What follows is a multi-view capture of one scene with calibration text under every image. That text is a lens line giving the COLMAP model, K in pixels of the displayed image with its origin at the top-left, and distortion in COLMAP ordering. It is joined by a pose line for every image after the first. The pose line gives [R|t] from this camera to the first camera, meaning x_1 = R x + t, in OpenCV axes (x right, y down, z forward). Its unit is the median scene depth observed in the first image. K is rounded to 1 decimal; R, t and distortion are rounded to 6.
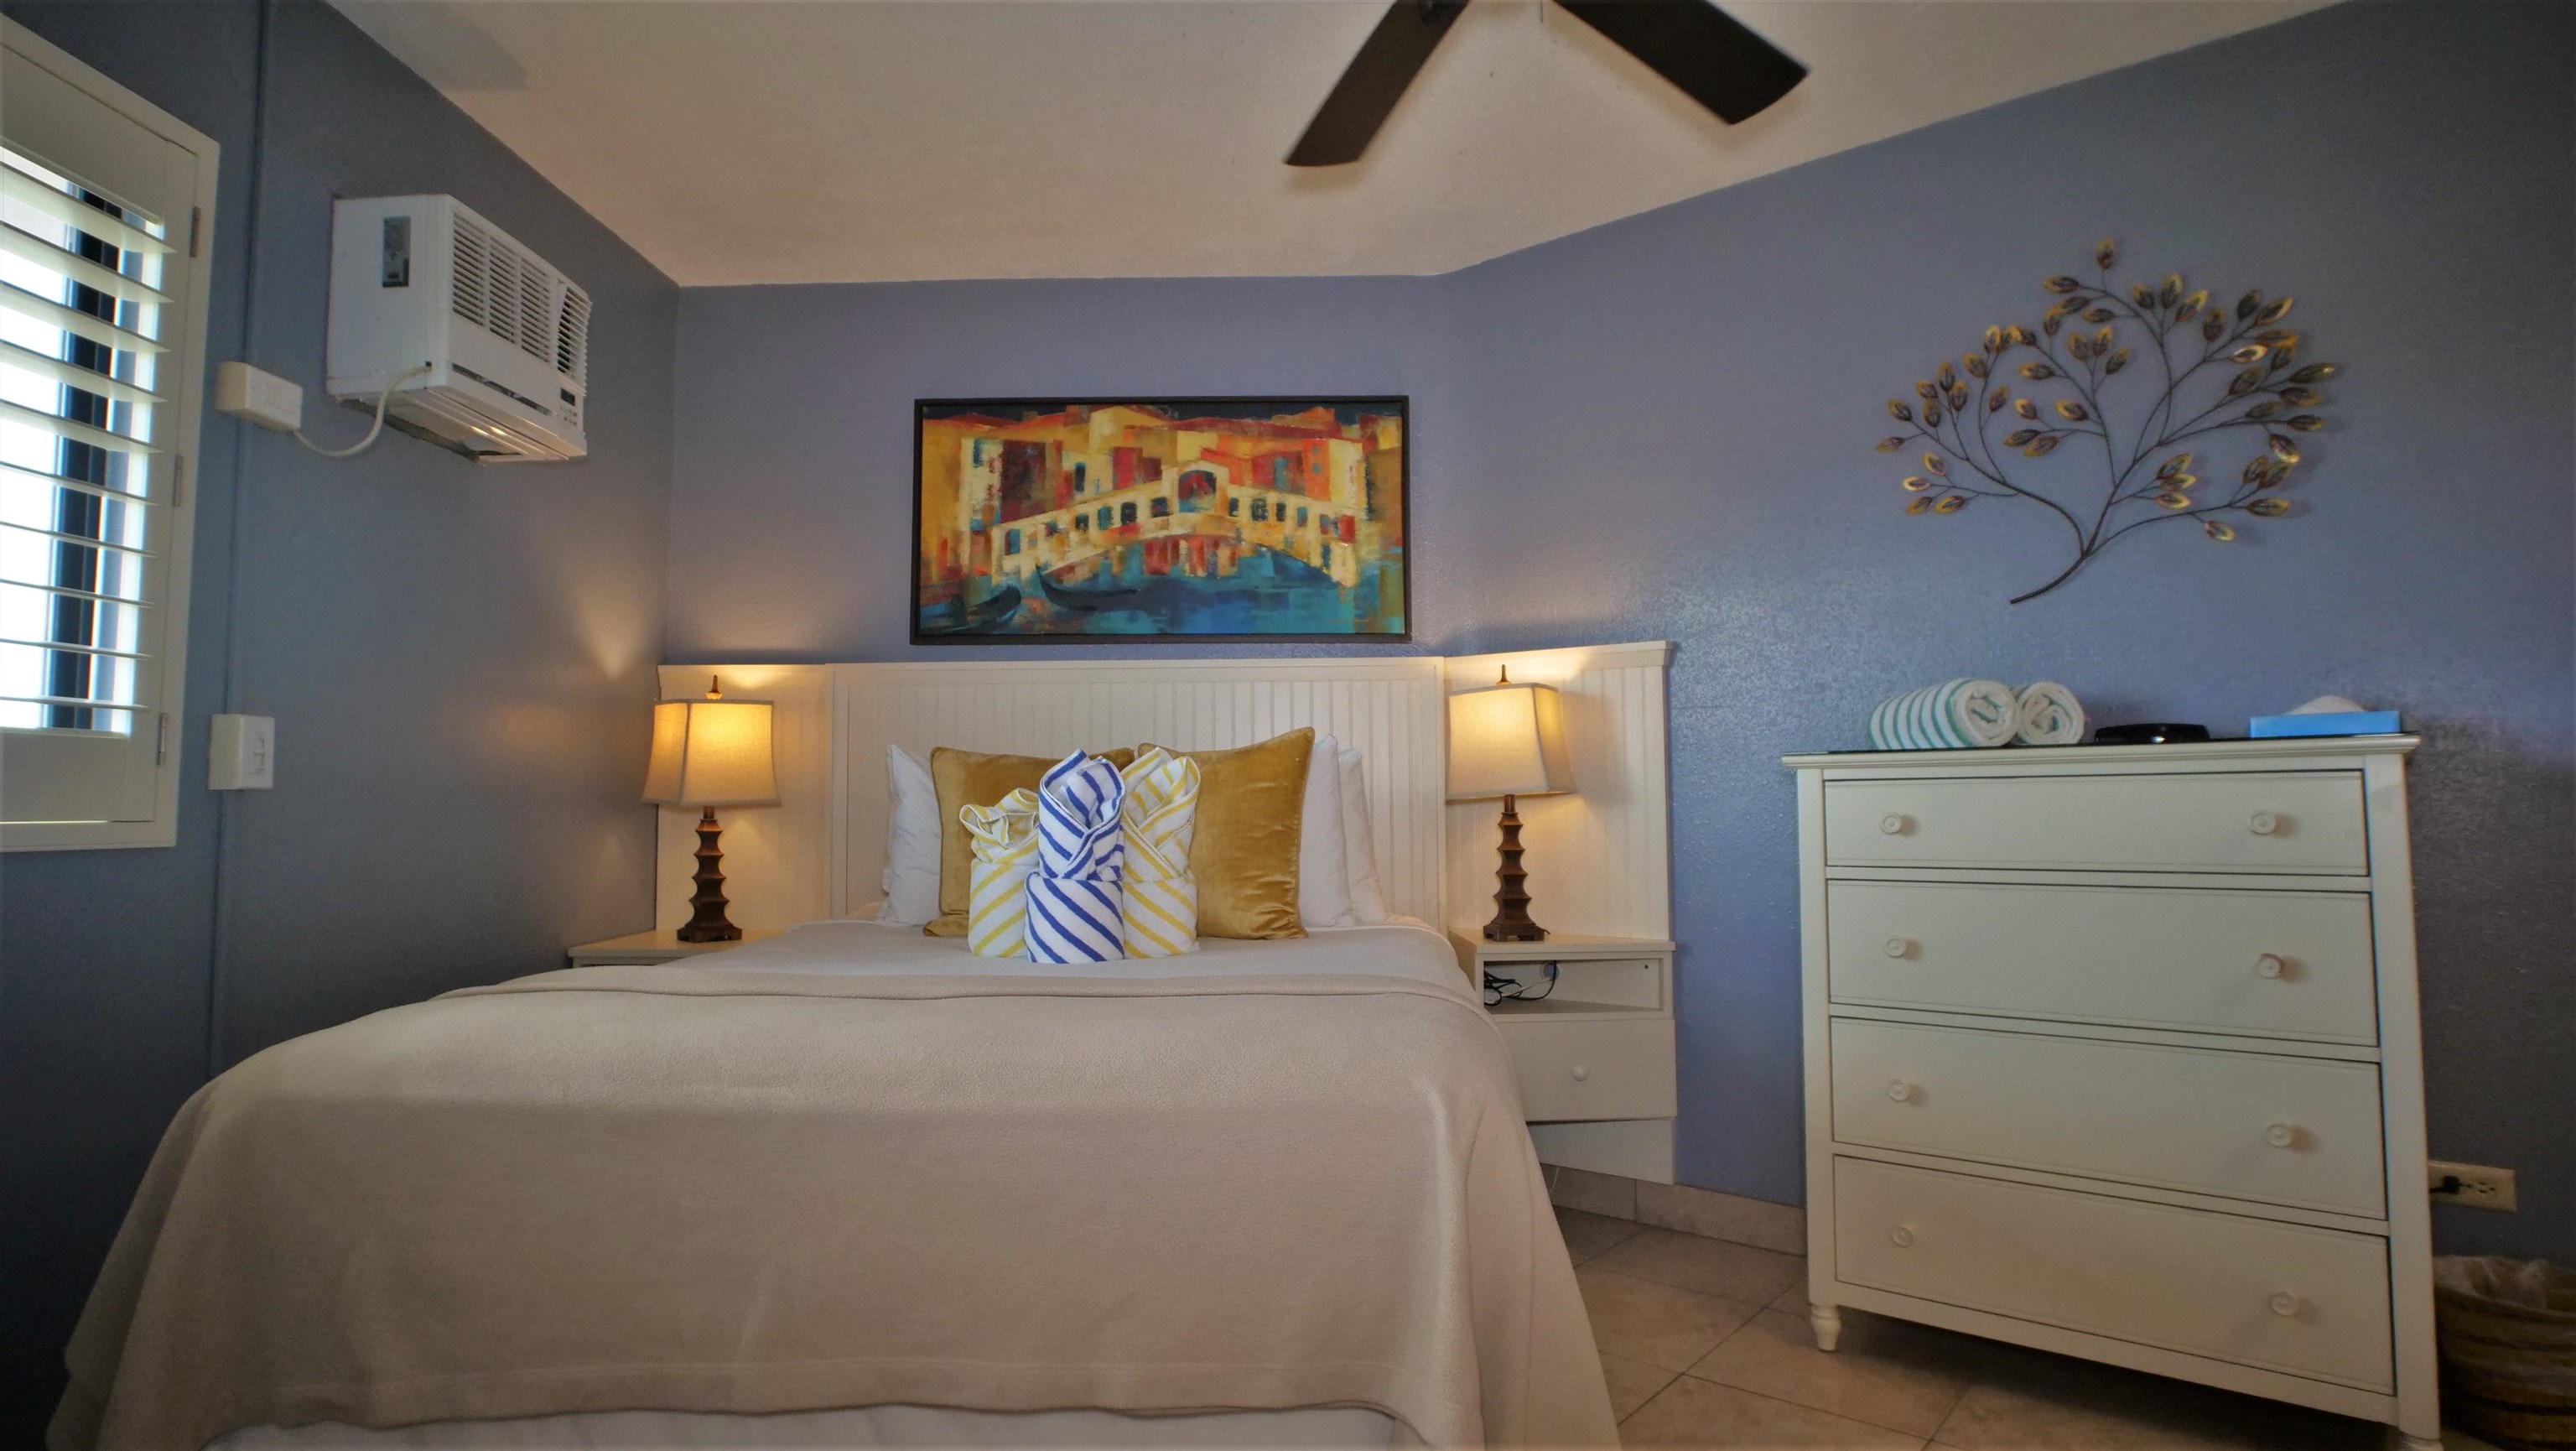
lens RADIAL K [[1331.2, 0, 1286.0], [0, 1331.2, 727.1], [0, 0, 1]] dist [-0.040960, 0.012321]
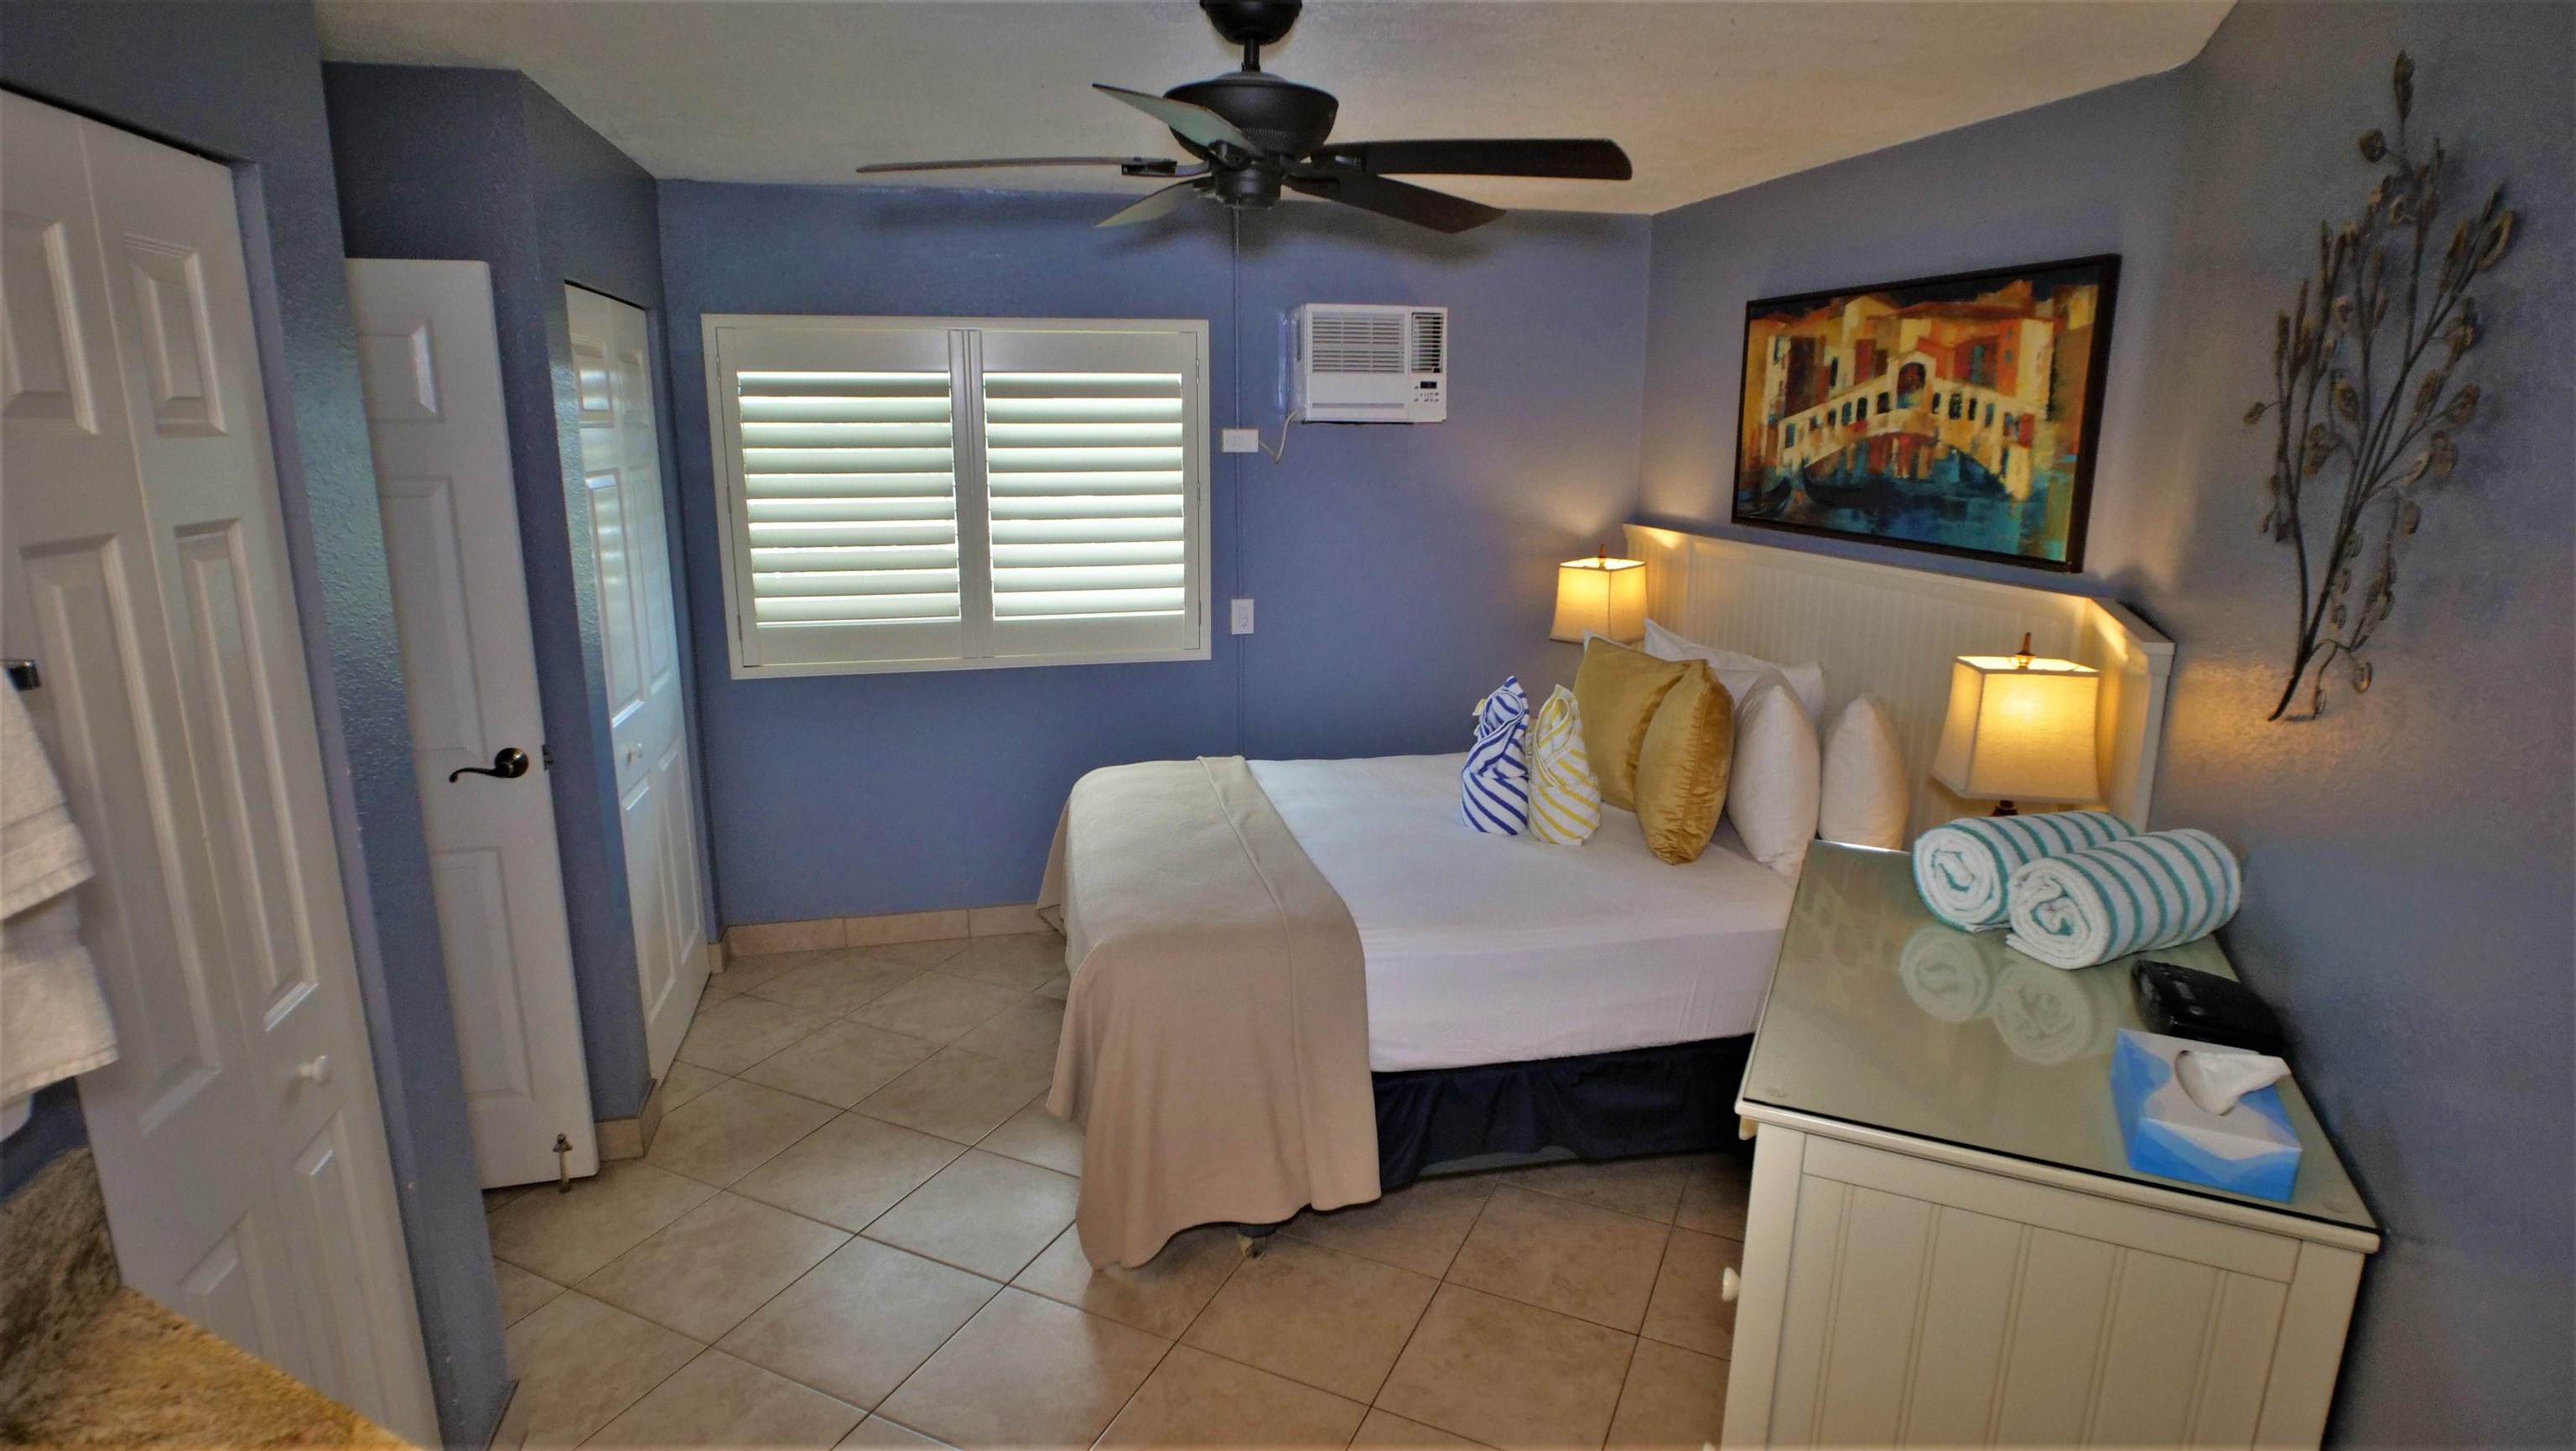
lens RADIAL K [[1331.2, 0, 1281.6], [0, 1331.2, 724.5], [0, 0, 1]] dist [-0.040960, 0.012321]
pose [[0.251106, 0.224562, -0.941551, 0.755263], [0.055722, 0.967750, 0.245671, -0.199273], [0.966354, -0.114155, 0.230495, 0.326164]]
